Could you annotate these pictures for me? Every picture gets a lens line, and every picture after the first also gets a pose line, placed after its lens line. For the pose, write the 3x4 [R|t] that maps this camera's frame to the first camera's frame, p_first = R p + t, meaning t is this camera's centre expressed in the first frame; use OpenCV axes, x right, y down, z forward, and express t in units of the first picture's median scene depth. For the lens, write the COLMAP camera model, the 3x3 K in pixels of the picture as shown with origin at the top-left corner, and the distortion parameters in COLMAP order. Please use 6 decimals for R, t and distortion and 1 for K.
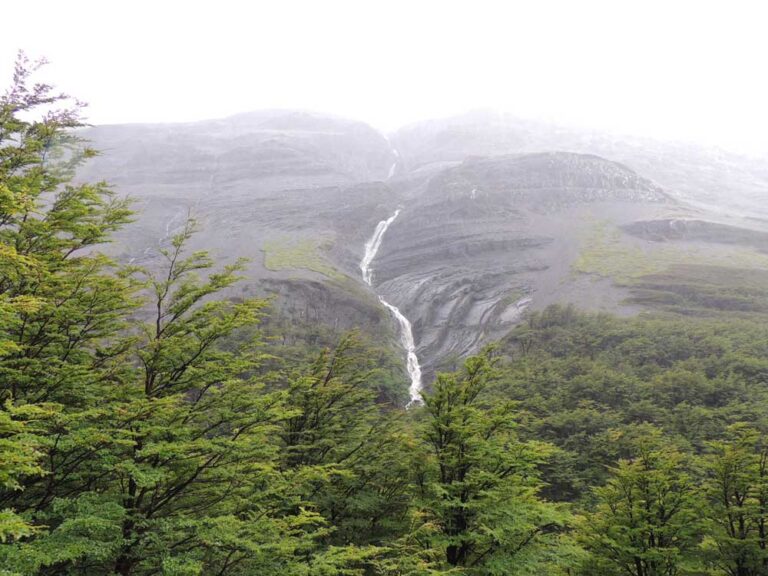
lens RADIAL K [[559.3, 0, 382.9], [0, 559.3, 285.7], [0, 0, 1]] dist [-0.002619, 0.003104]
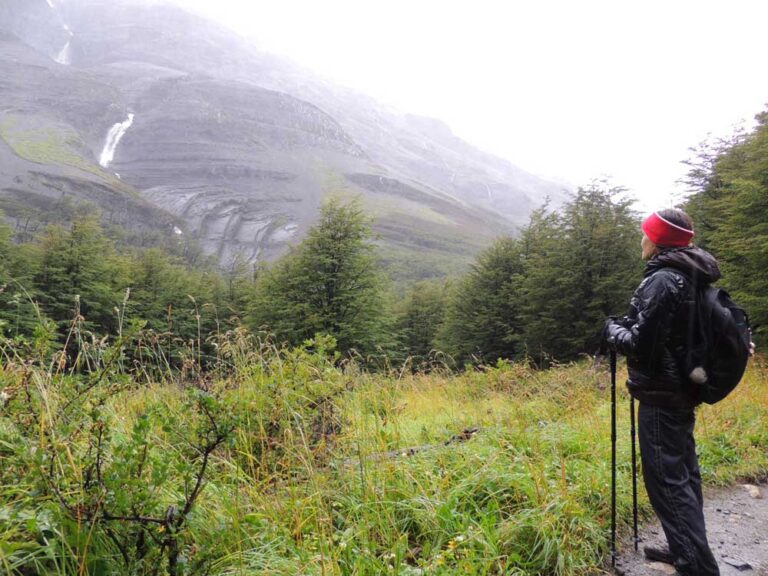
lens RADIAL K [[559.3, 0, 384.7], [0, 559.3, 288.1], [0, 0, 1]] dist [-0.002619, 0.003104]
pose [[0.799901, 0.043924, 0.598523, -0.274922], [-0.131987, 0.985775, 0.104051, 0.005559], [-0.585438, -0.162228, 0.794320, -0.114546]]
